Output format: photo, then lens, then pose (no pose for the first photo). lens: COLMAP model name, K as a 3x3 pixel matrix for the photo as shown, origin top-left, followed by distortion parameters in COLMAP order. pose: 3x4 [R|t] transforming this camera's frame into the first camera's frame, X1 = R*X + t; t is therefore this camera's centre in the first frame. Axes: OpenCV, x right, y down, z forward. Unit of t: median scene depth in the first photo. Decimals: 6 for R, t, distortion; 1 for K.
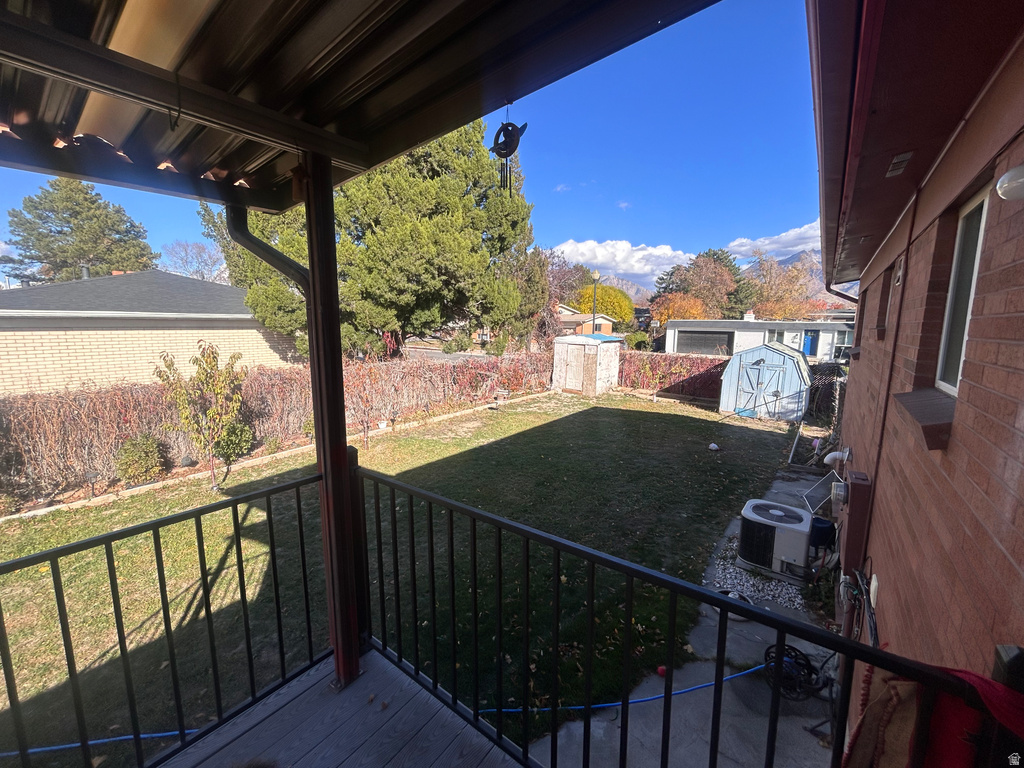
lens RADIAL K [[413.6, 0, 511.6], [0, 413.6, 382.7], [0, 0, 1]] dist [0.001010, -0.001391]
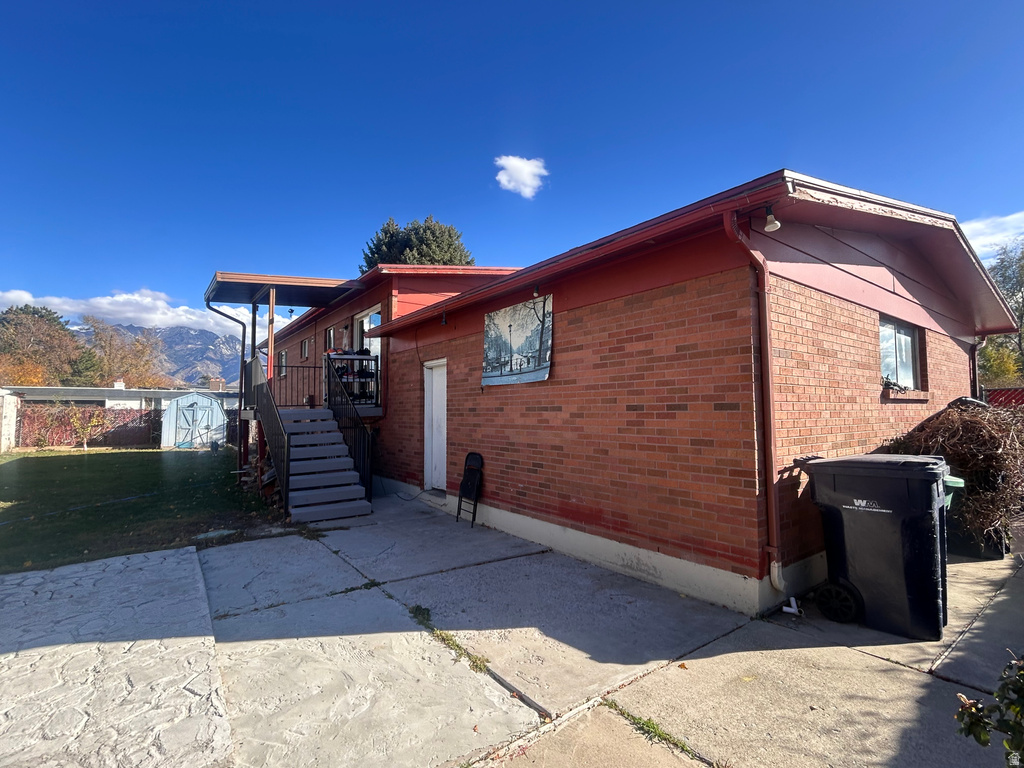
lens RADIAL K [[476.6, 0, 511.6], [0, 476.6, 383.6], [0, 0, 1]] dist [-0.001427, -0.000121]
pose [[0.281707, 0.039335, 0.958694, -0.568475], [0.147775, 0.985460, -0.083856, 0.158787], [-0.948053, 0.165294, 0.271798, -0.387623]]
